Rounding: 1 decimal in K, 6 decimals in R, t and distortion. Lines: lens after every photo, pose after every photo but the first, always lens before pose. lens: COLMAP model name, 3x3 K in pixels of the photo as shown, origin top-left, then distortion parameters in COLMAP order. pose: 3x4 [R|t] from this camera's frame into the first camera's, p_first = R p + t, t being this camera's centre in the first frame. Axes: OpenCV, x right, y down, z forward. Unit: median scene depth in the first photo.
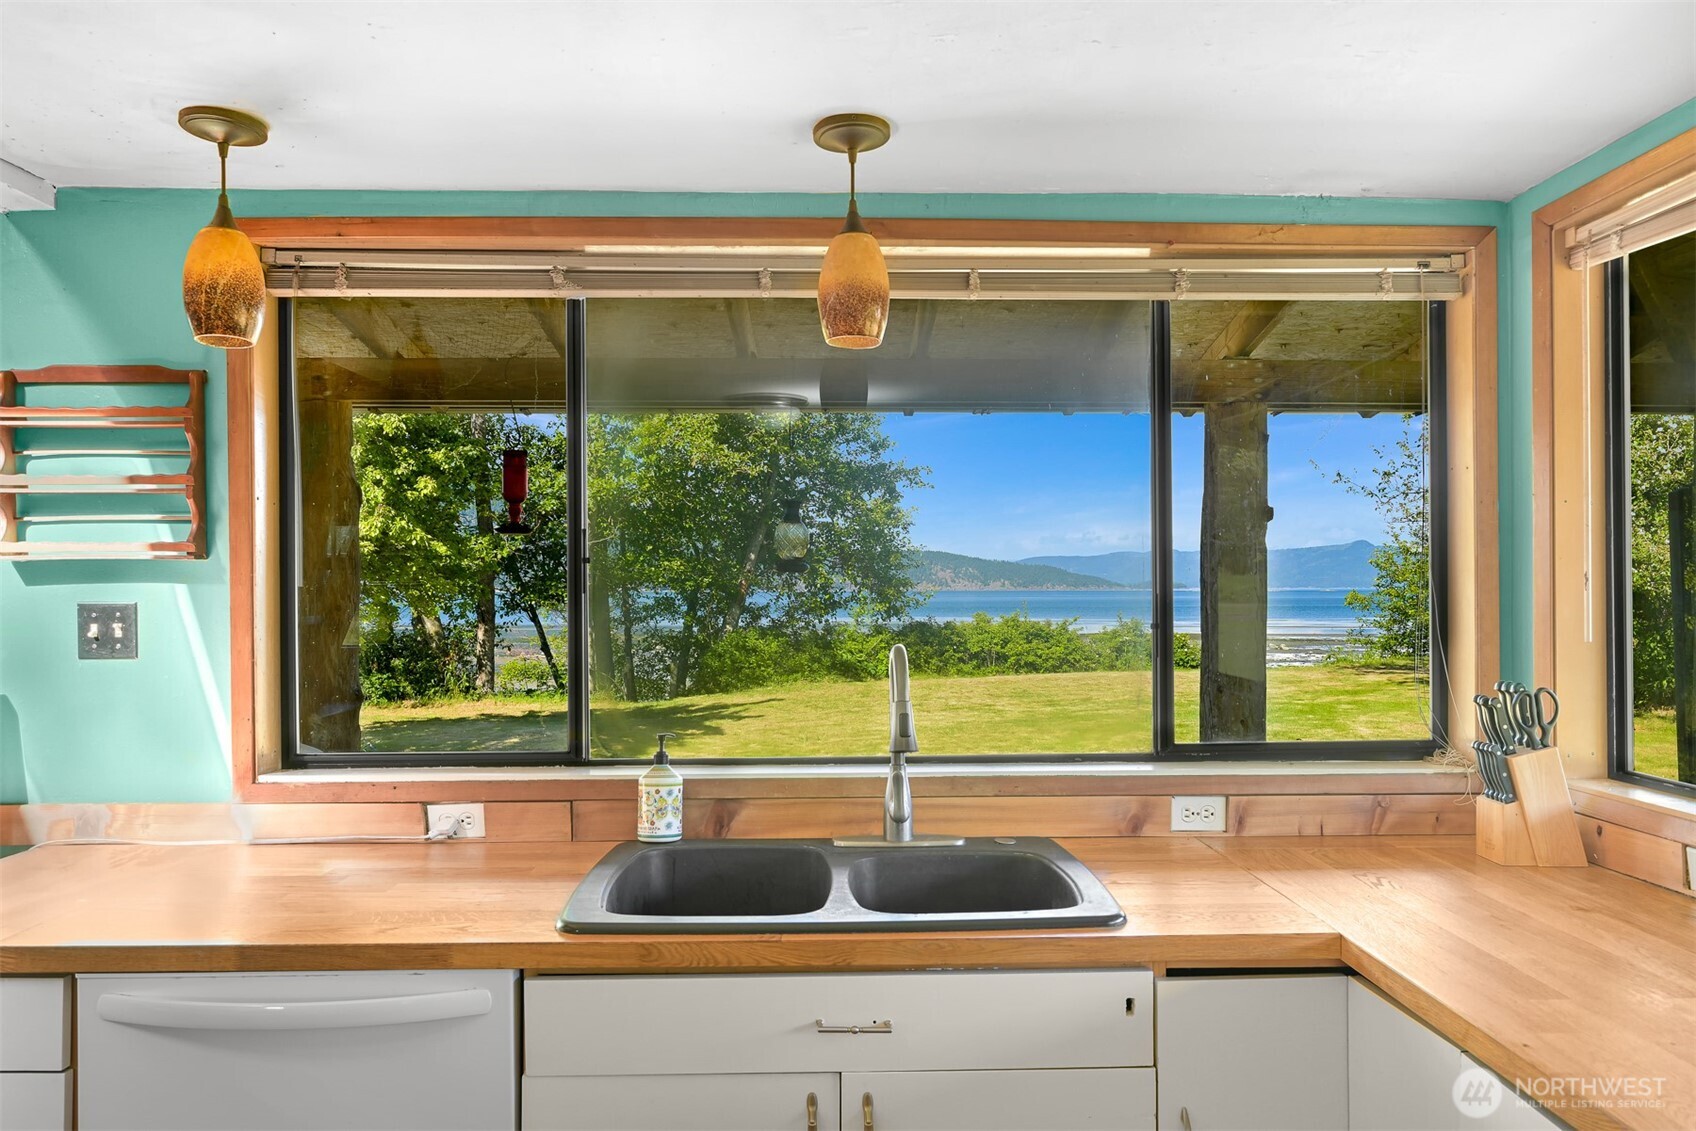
lens RADIAL K [[1124.5, 0, 870.7], [0, 1124.5, 593.9], [0, 0, 1]] dist [-0.002691, -0.004611]
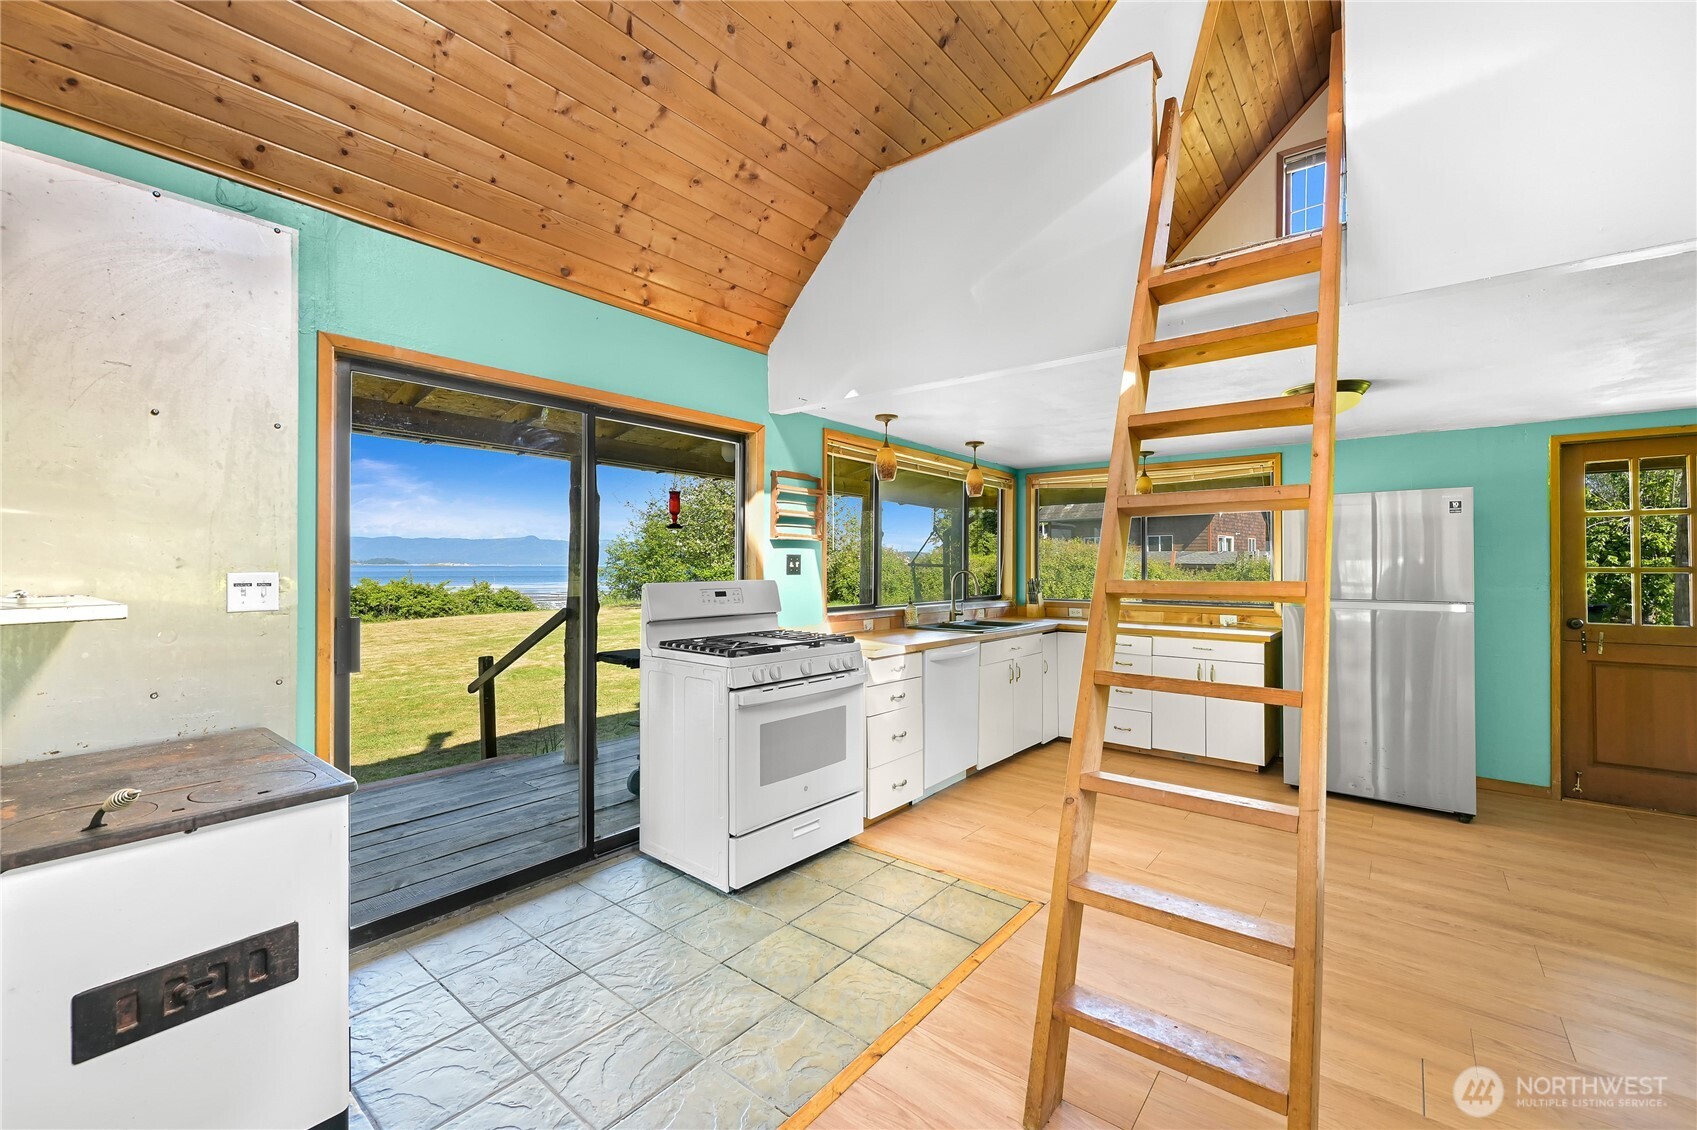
lens RADIAL K [[675.5, 0, 854.2], [0, 675.5, 563.2], [0, 0, 1]] dist [0.003558, 0.000168]
pose [[0.652309, 0.011340, 0.757868, -1.821698], [-0.005030, 0.999931, -0.010632, 0.044639], [-0.757937, 0.003123, 0.652321, -0.231067]]
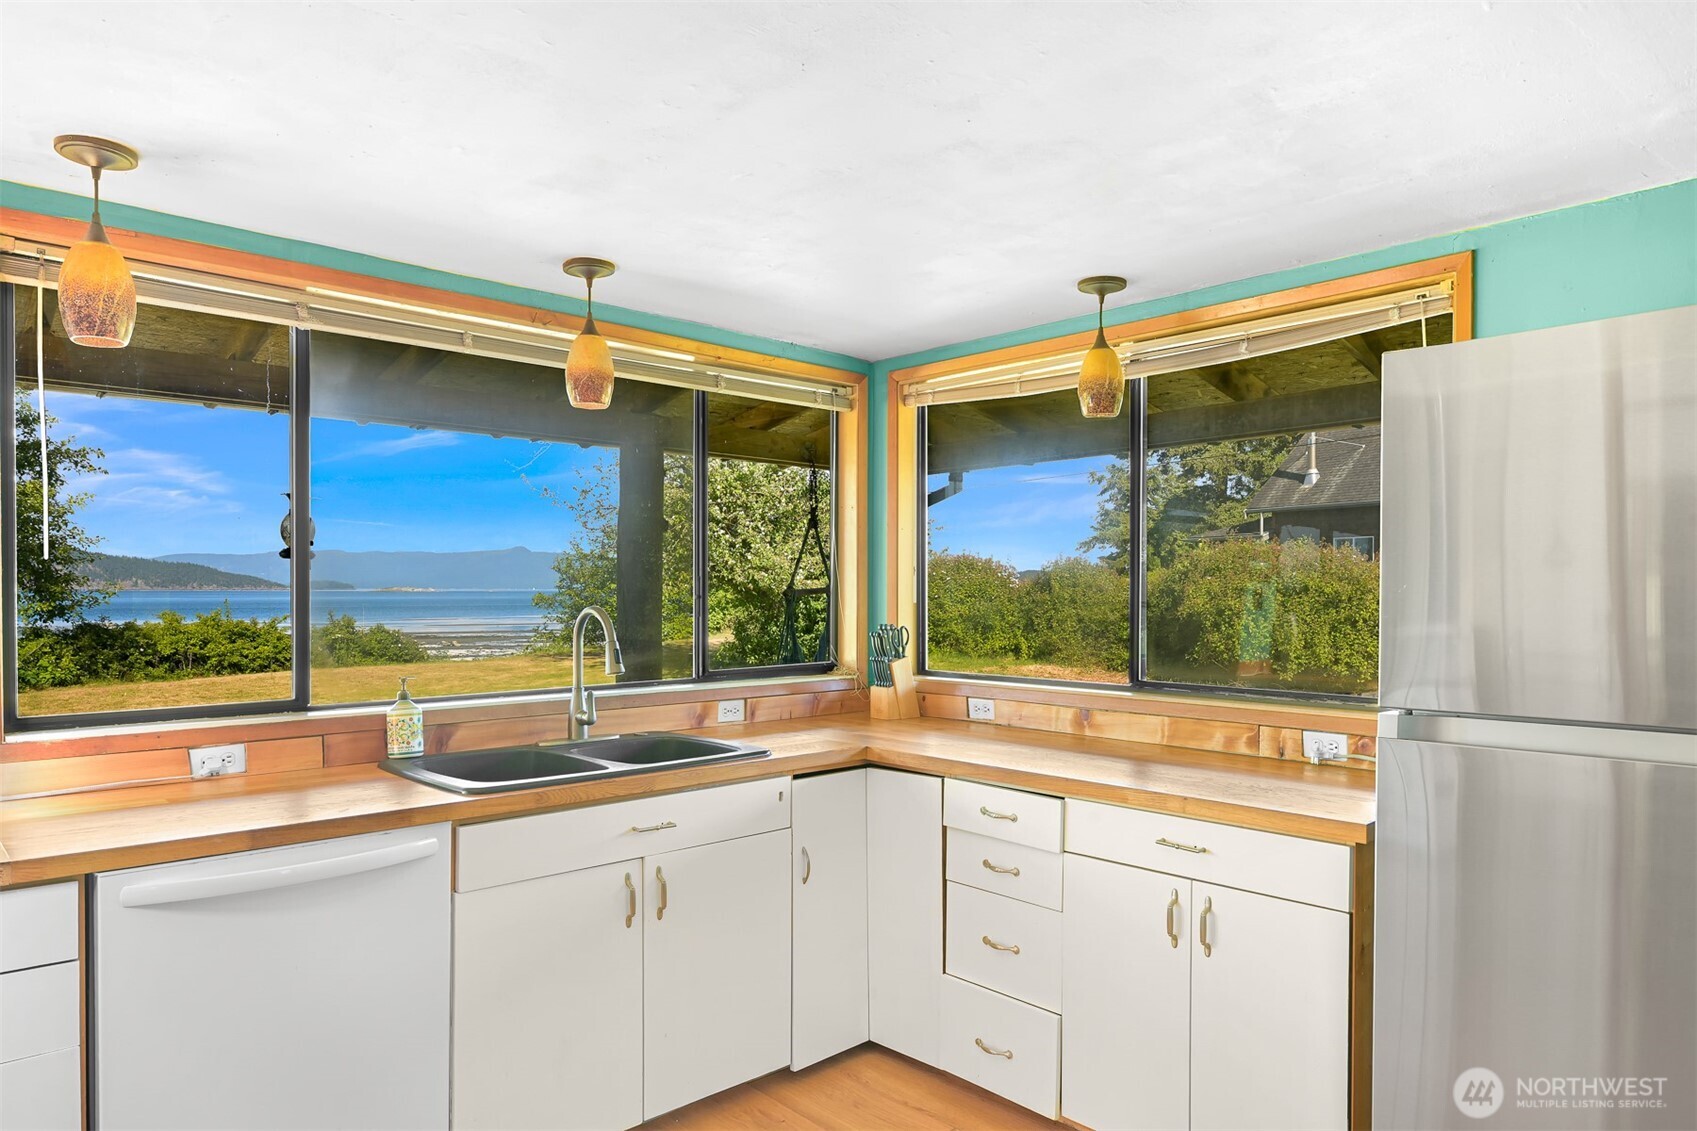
lens RADIAL K [[1046.7, 0, 854.5], [0, 1046.7, 615.4], [0, 0, 1]] dist [-0.003649, 0.001766]
pose [[0.750784, -0.012647, 0.660427, -0.576698], [-0.000357, 0.999809, 0.019551, 0.026921], [-0.660548, -0.014915, 0.750635, -0.257951]]
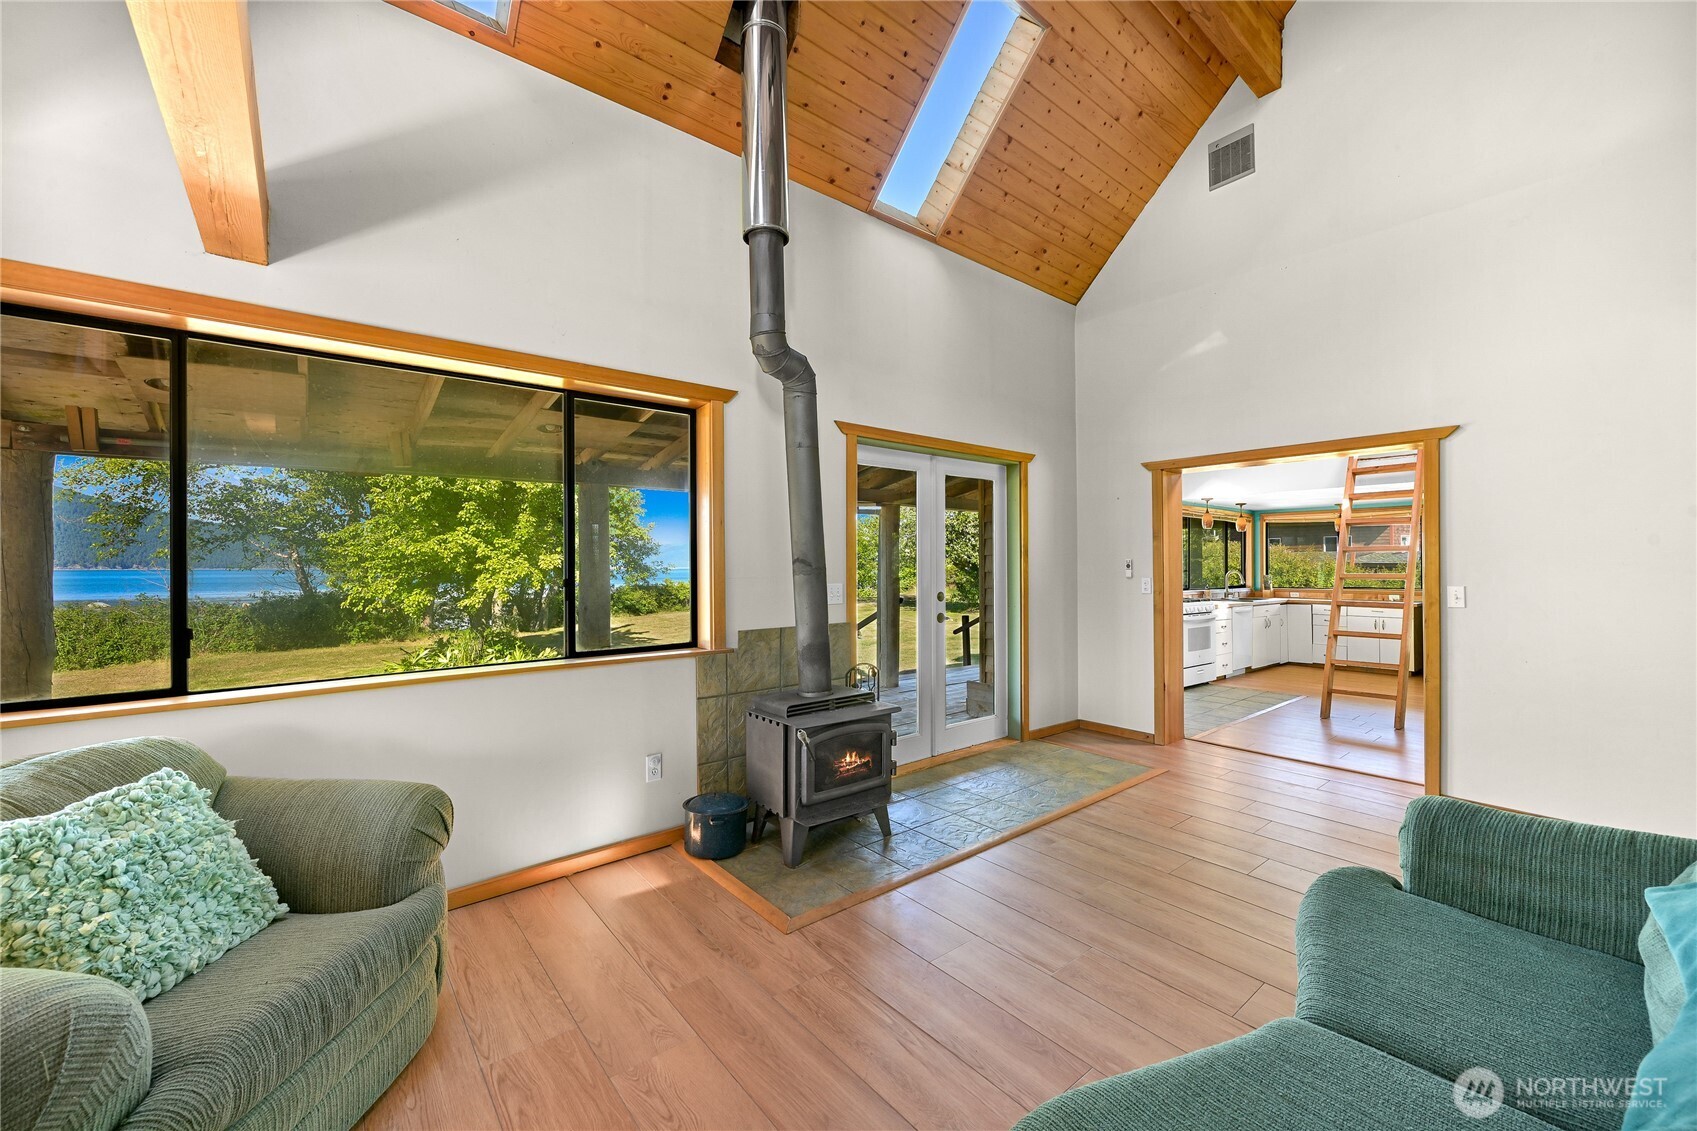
lens RADIAL K [[675.5, 0, 847.2], [0, 675.5, 569.5], [0, 0, 1]] dist [0.003558, 0.000168]
pose [[0.788623, 0.001704, 0.614874, -4.249194], [0.000098, 0.999996, -0.002897, 0.047028], [-0.614877, 0.002345, 0.788620, -0.856751]]
